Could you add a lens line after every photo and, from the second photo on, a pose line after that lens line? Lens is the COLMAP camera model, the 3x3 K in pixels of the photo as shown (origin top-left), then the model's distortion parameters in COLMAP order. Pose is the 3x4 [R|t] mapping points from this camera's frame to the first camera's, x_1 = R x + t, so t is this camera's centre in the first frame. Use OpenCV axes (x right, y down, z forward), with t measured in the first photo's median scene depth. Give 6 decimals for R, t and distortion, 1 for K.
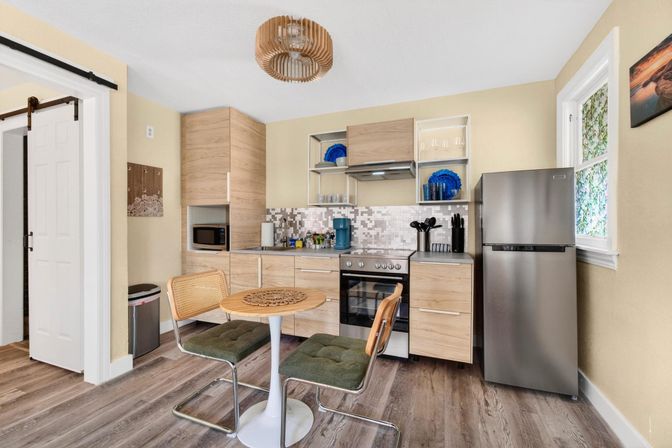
lens RADIAL K [[296.6, 0, 312.2], [0, 296.6, 227.4], [0, 0, 1]] dist [-0.015773, -0.000370]
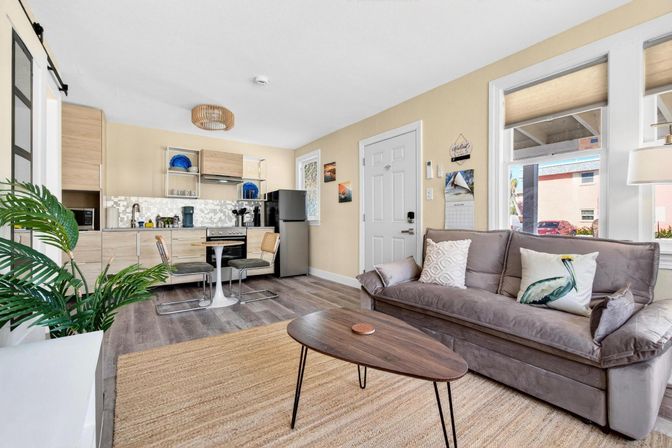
lens RADIAL K [[295.1, 0, 336.0], [0, 295.1, 224.0], [0, 0, 1]] dist [0.001305, 0.000235]
pose [[0.548845, -0.008708, 0.835879, -0.869930], [0.006445, 0.999960, 0.006185, 0.062832], [-0.835899, 0.001993, 0.548880, -0.512929]]
